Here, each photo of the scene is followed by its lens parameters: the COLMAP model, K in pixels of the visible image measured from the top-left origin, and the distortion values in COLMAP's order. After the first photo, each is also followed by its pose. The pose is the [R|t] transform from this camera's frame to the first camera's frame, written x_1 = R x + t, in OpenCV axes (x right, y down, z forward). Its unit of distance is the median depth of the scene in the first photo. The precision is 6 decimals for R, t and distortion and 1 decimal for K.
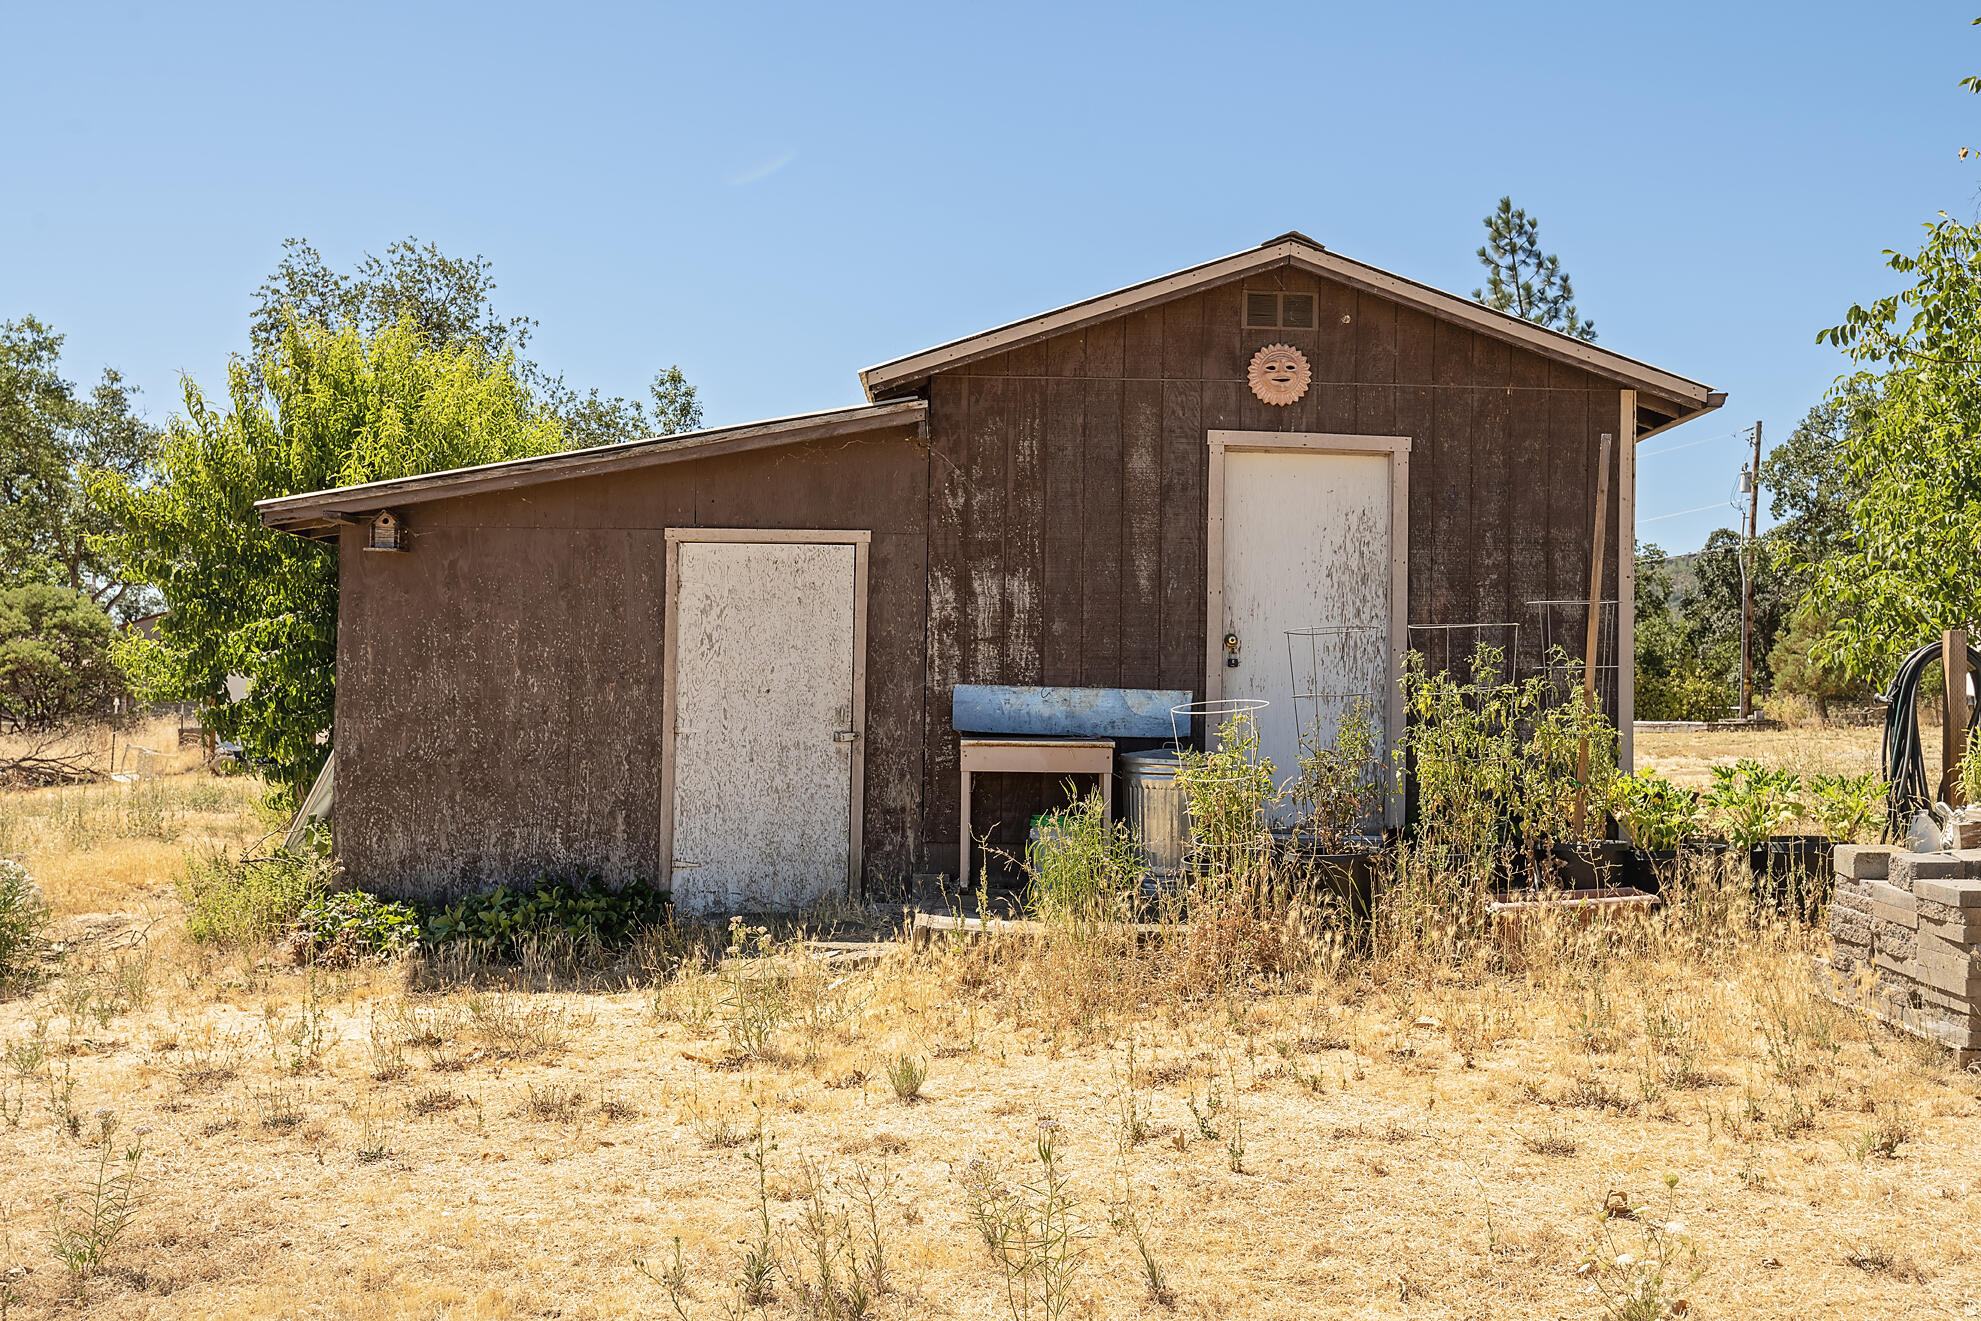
lens RADIAL K [[1970.9, 0, 989.3], [0, 1970.9, 660.5], [0, 0, 1]] dist [0.003624, 0.000000]
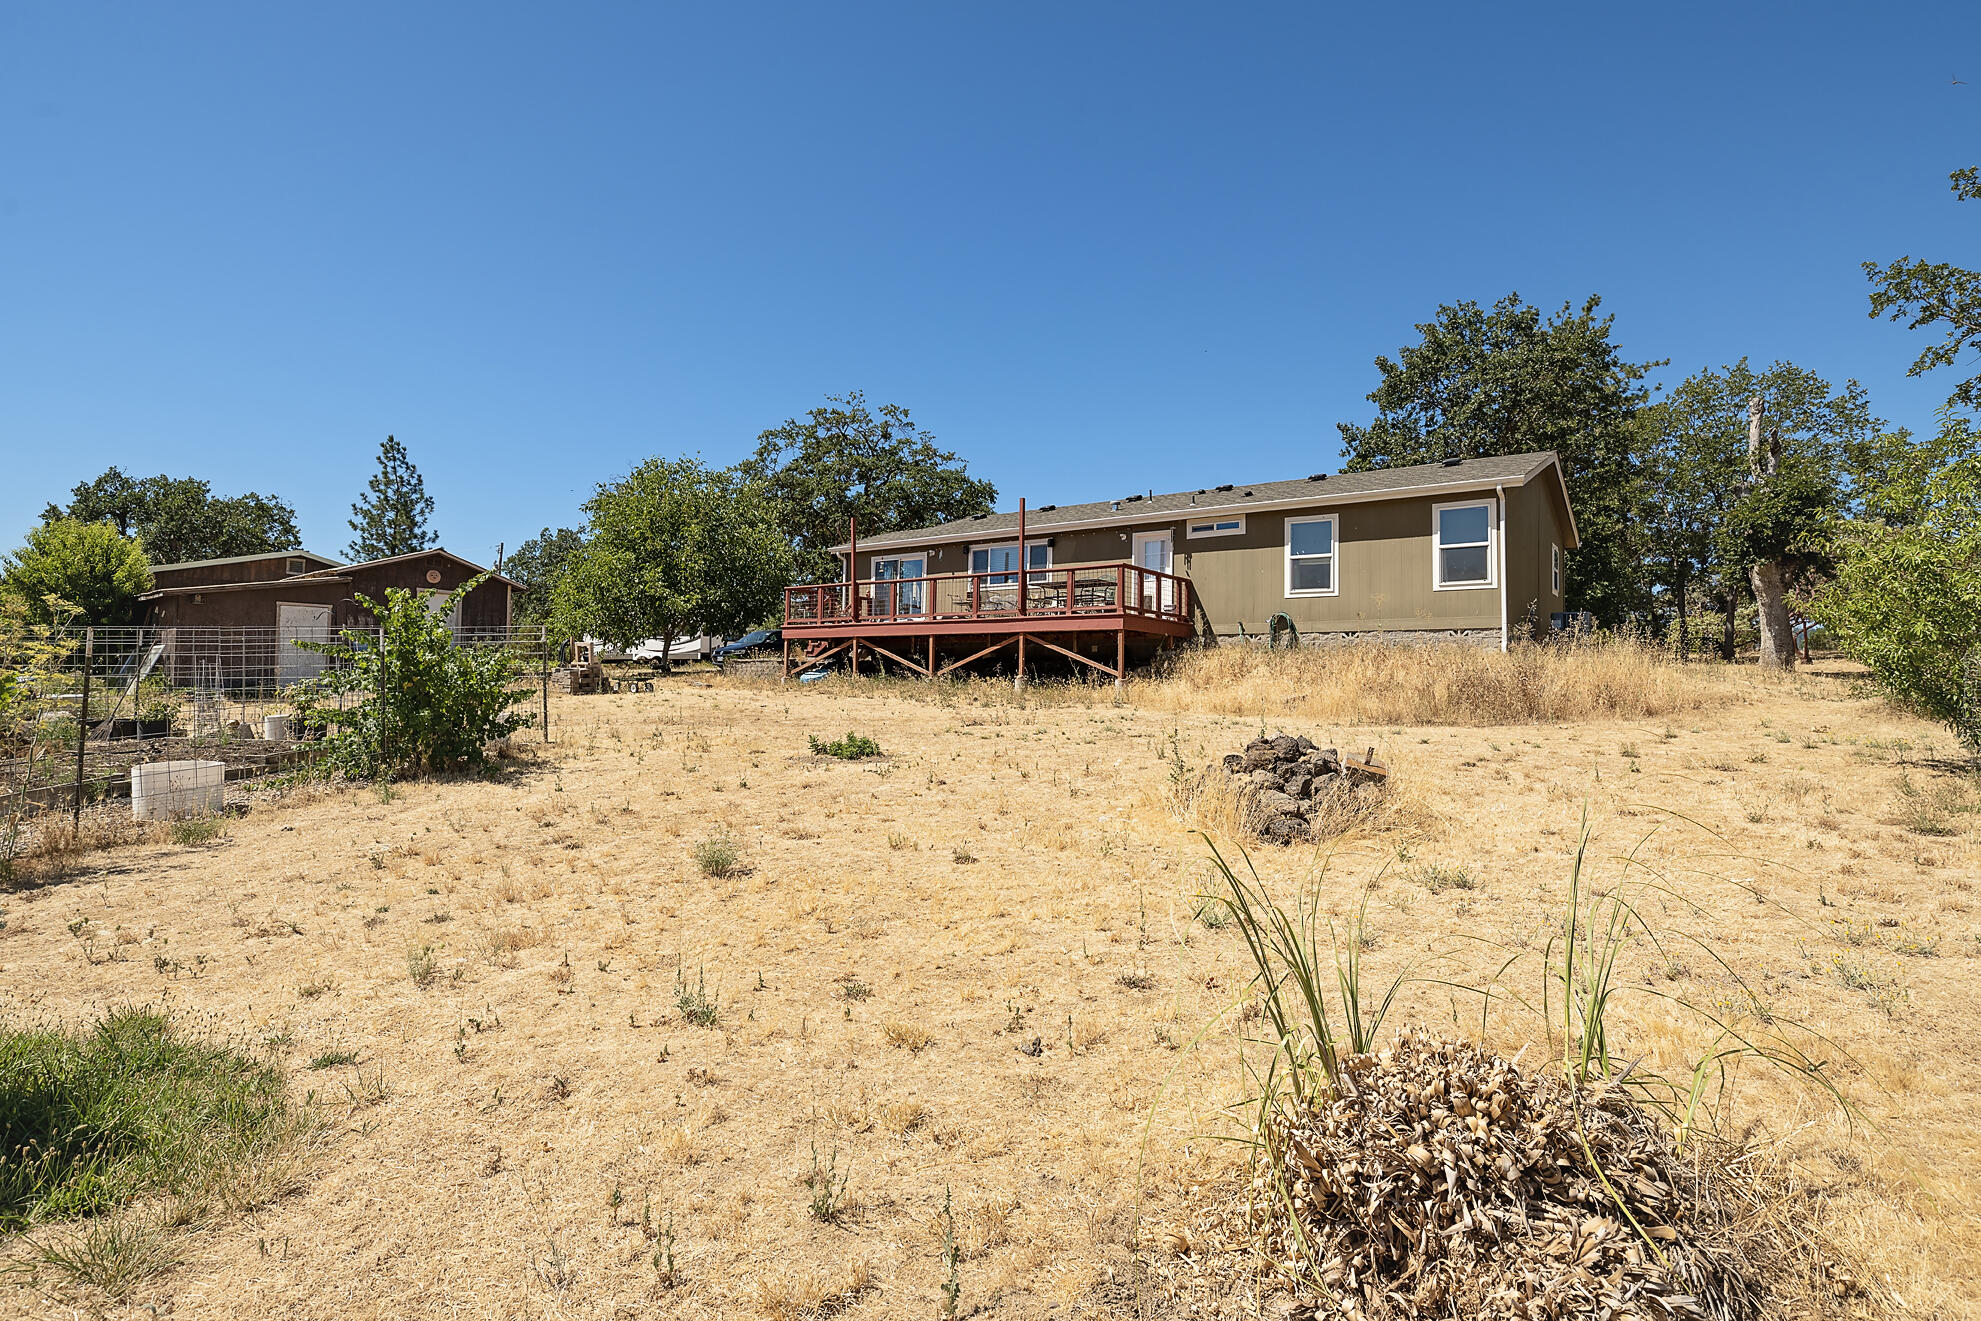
lens RADIAL K [[1039.1, 0, 988.6], [0, 1039.1, 659.5], [0, 0, 1]] dist [-0.001830, -0.000117]
pose [[0.679842, 0.023392, 0.732985, -0.130700], [-0.027257, 0.999607, -0.006621, 0.006190], [-0.732852, -0.015478, 0.680212, -0.287385]]
